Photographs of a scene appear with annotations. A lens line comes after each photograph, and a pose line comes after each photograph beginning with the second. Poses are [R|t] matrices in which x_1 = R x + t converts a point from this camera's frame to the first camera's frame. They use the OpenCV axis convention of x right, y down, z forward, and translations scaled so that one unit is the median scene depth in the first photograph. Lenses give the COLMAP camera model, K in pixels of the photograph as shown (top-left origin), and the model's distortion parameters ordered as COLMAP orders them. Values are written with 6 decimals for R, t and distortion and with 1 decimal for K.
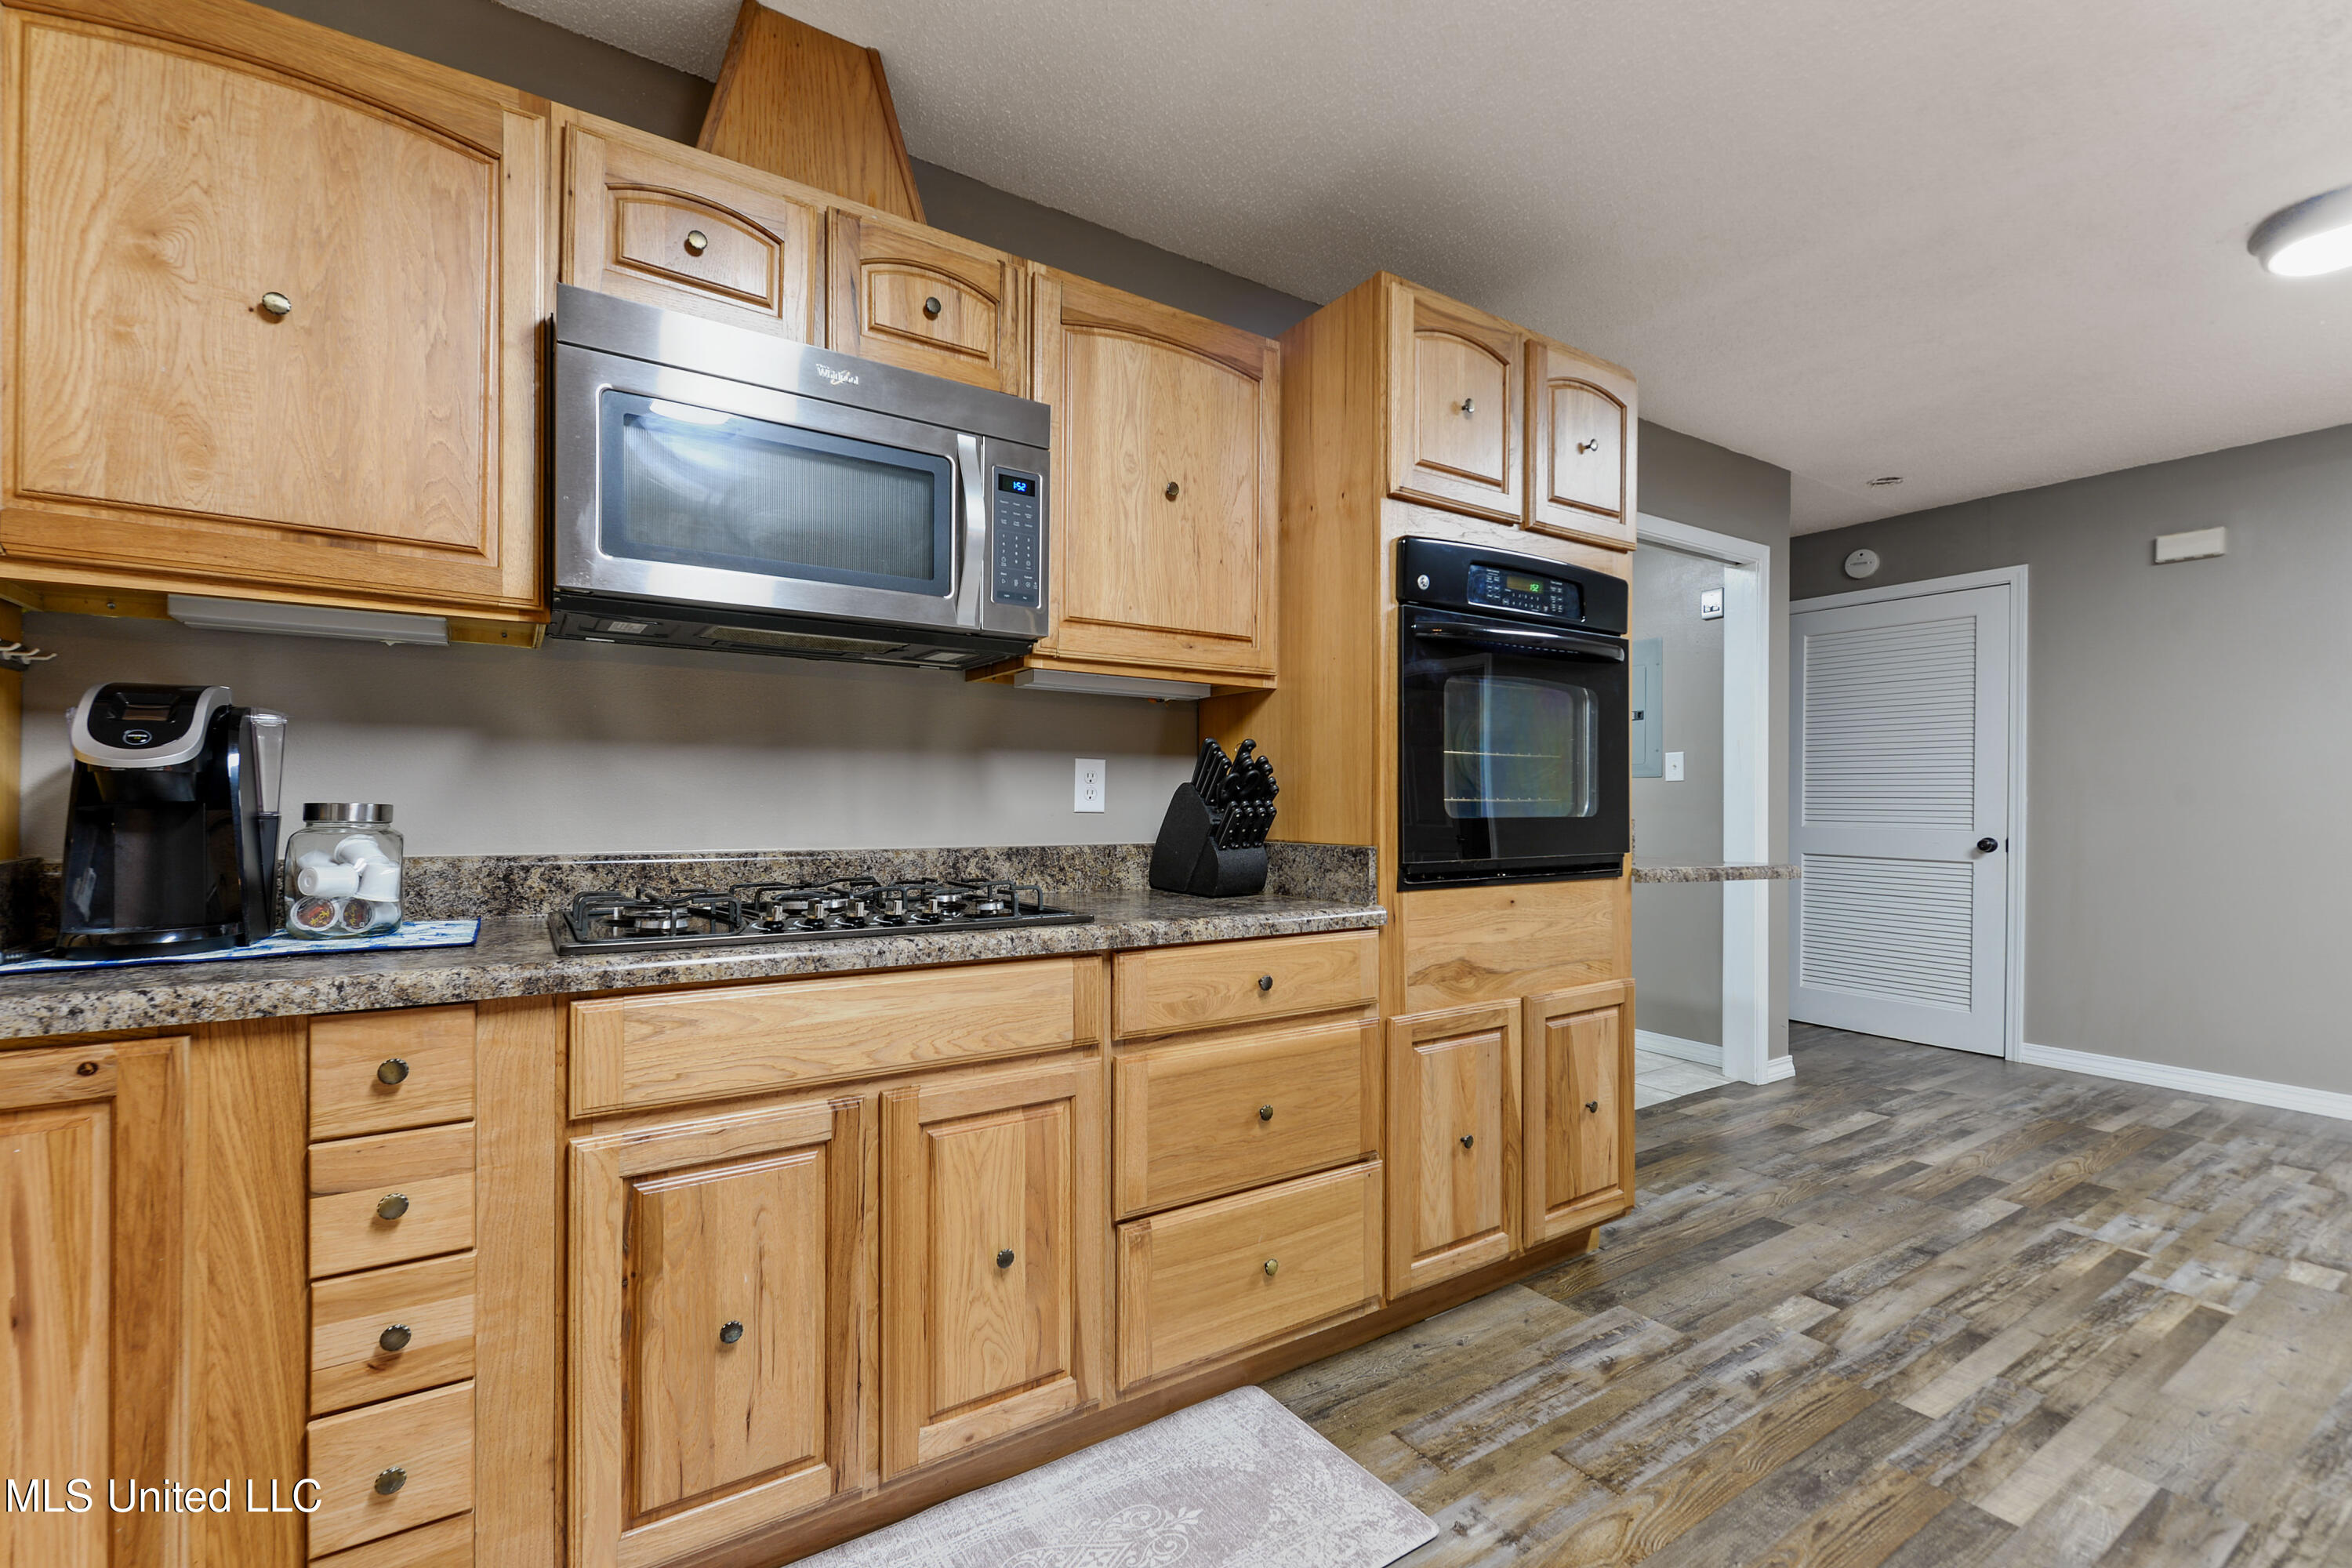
lens RADIAL K [[1002.9, 0, 1166.0], [0, 1002.9, 803.2], [0, 0, 1]] dist [0.002567, -0.000065]
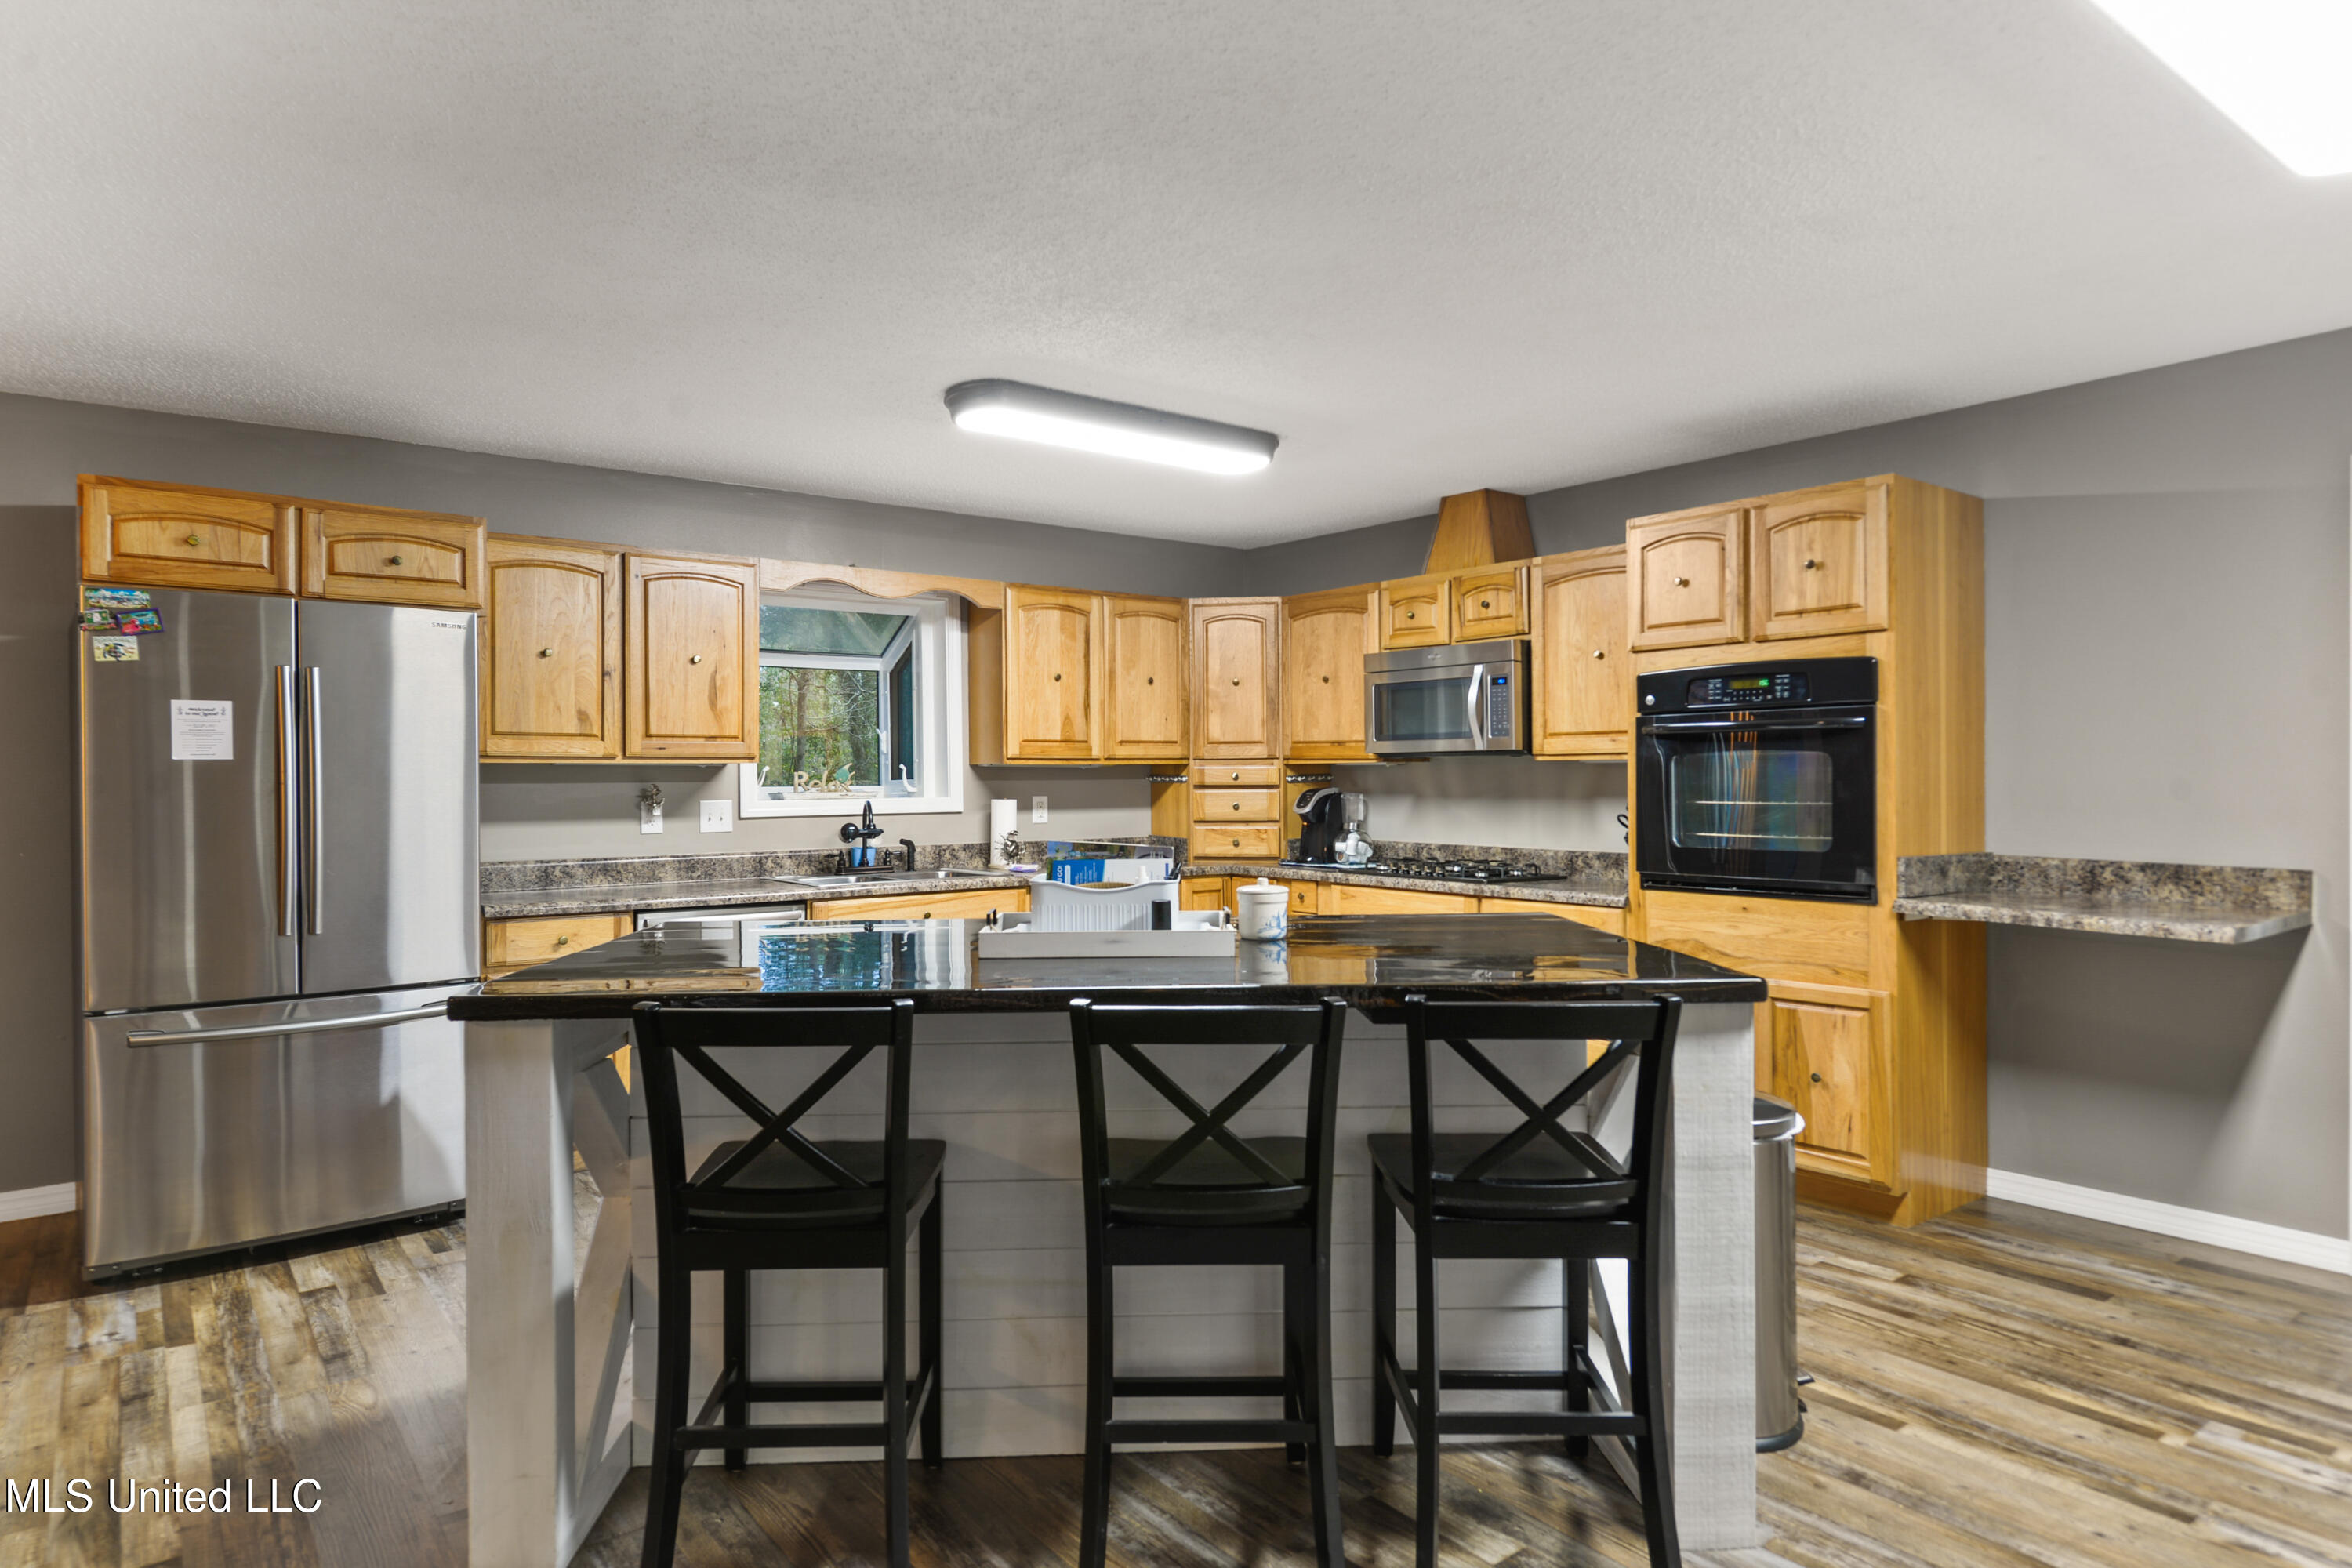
lens RADIAL K [[1383.6, 0, 1117.3], [0, 1383.6, 779.0], [0, 0, 1]] dist [0.036998, -0.018529]
pose [[0.058623, -0.004408, -0.998270, 3.278558], [0.004415, 0.999982, -0.004156, -0.115814], [0.998270, -0.004164, 0.058642, 0.004324]]
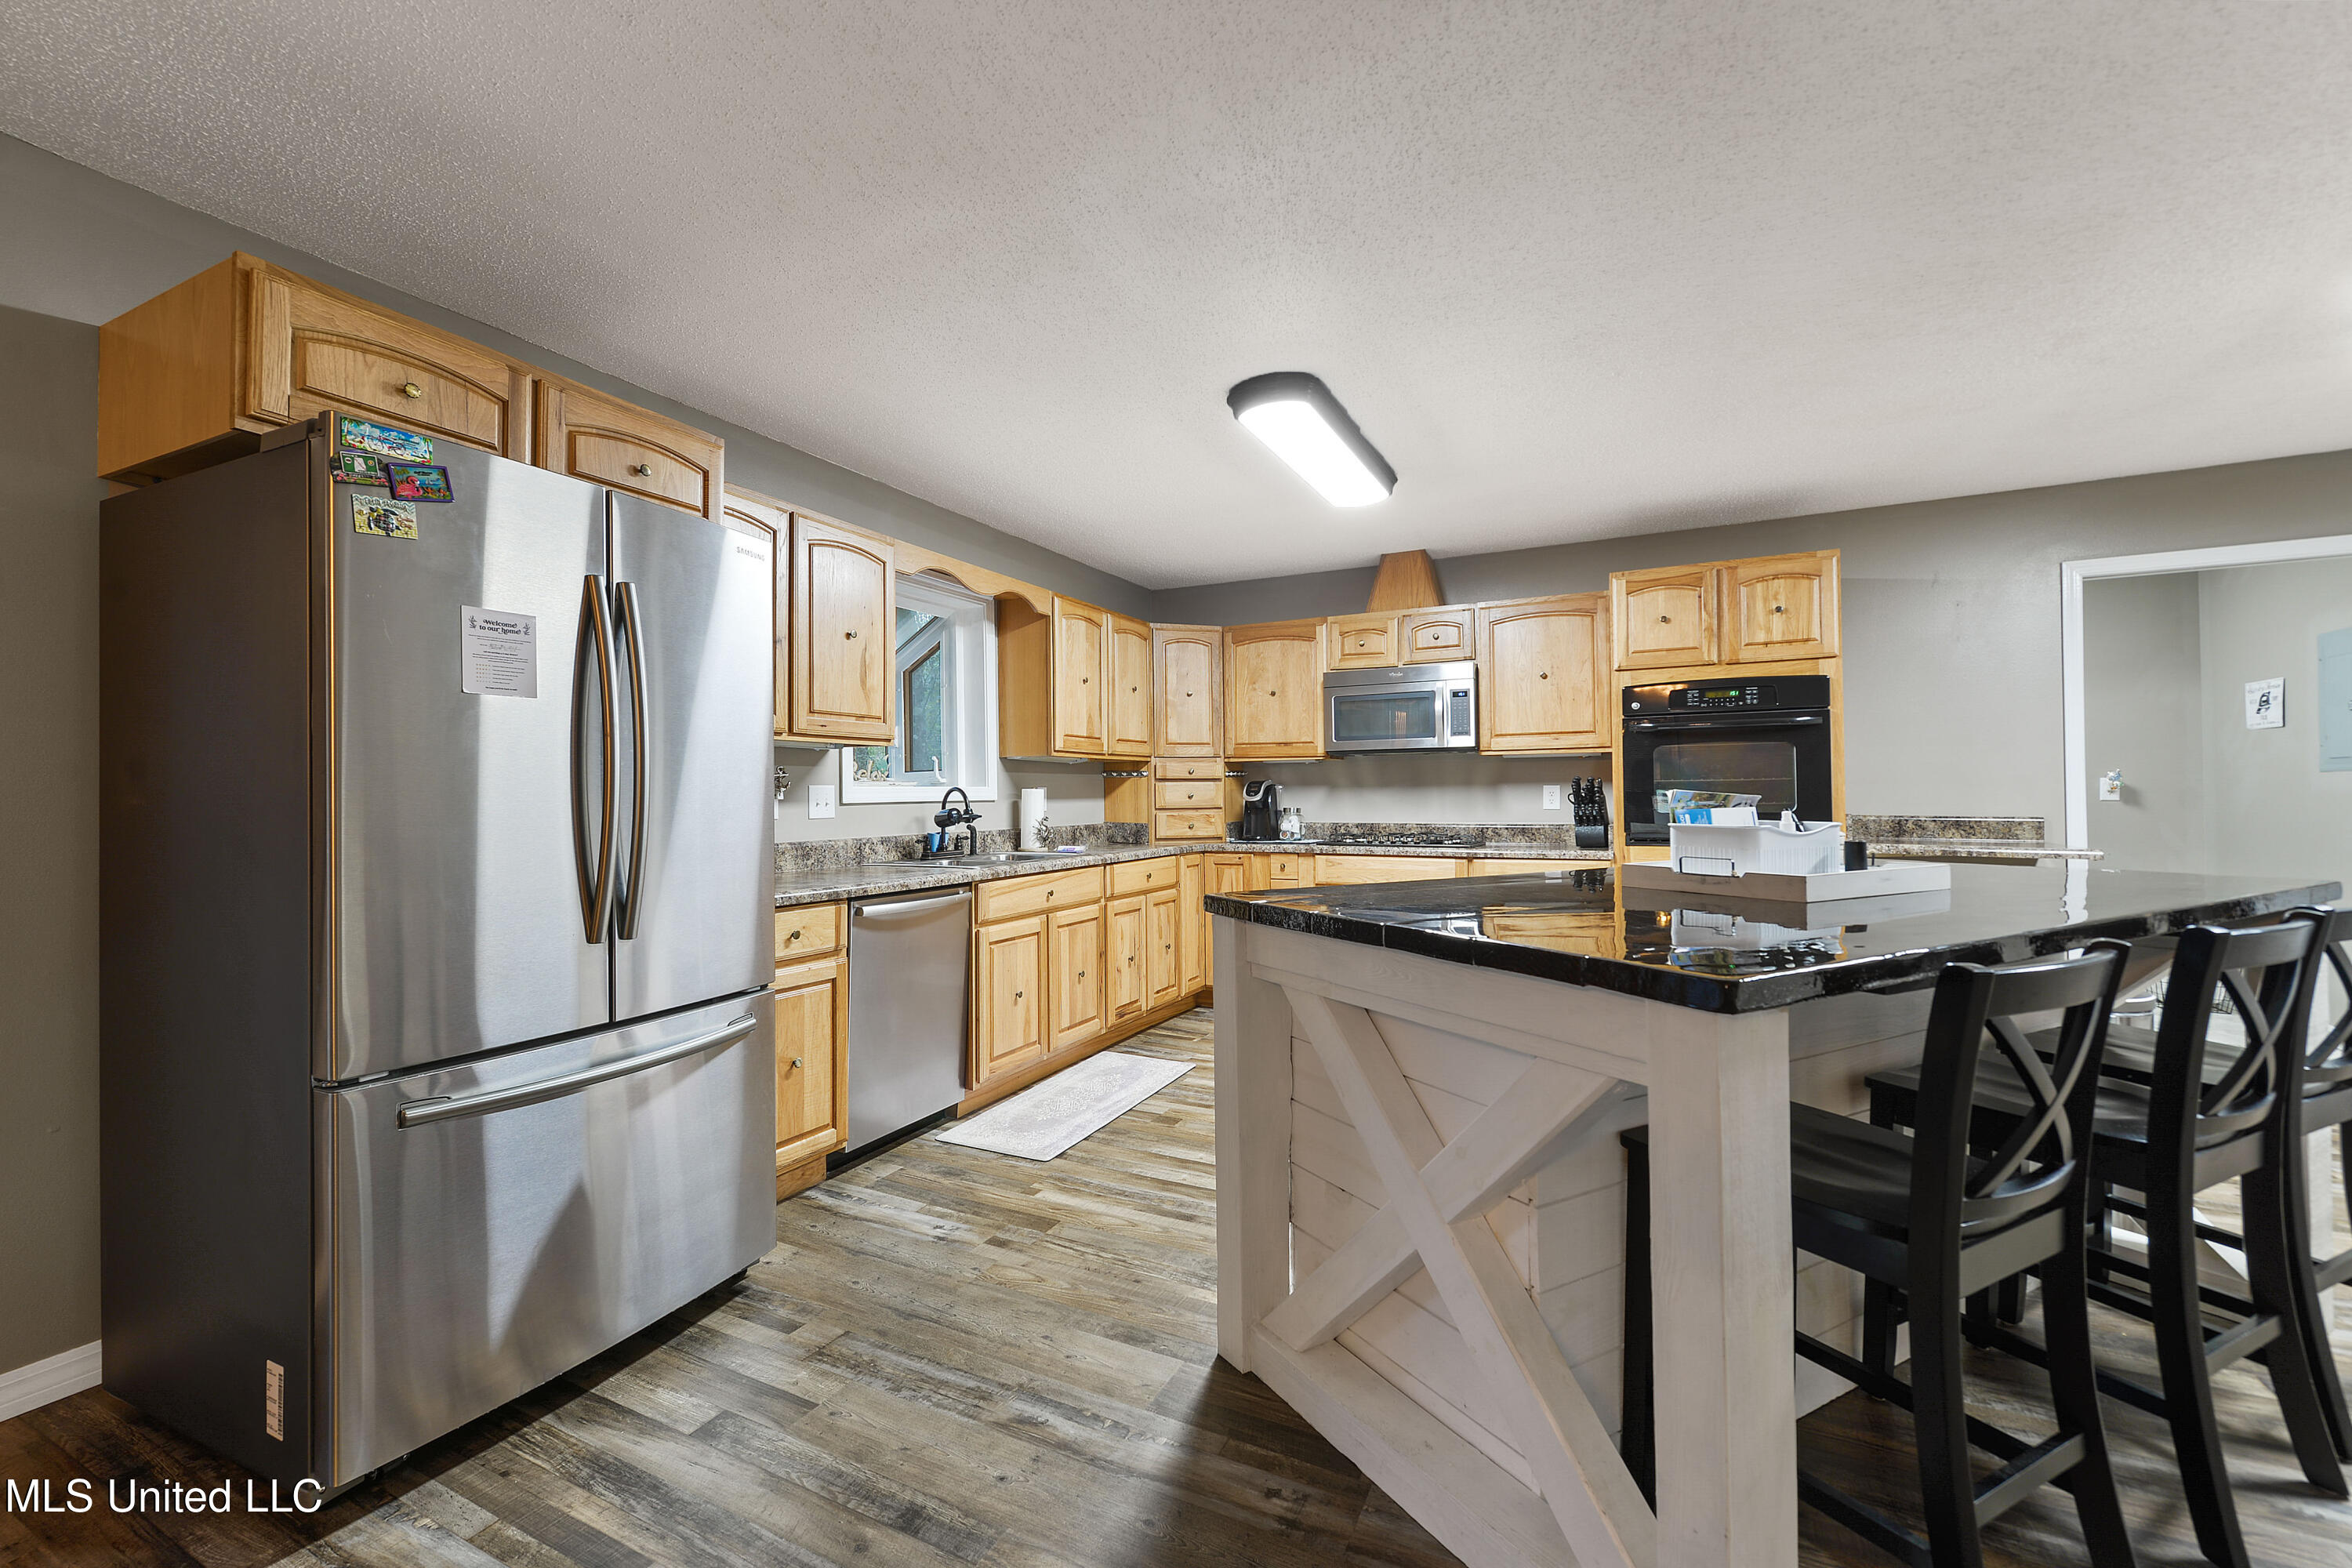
lens RADIAL K [[982.6, 0, 1124.2], [0, 982.6, 787.3], [0, 0, 1]] dist [0.002790, 0.000157]
pose [[0.482951, -0.018005, -0.875462, 2.137110], [0.011308, 0.999833, -0.014325, -0.030691], [0.875574, -0.002982, 0.483074, -1.372809]]
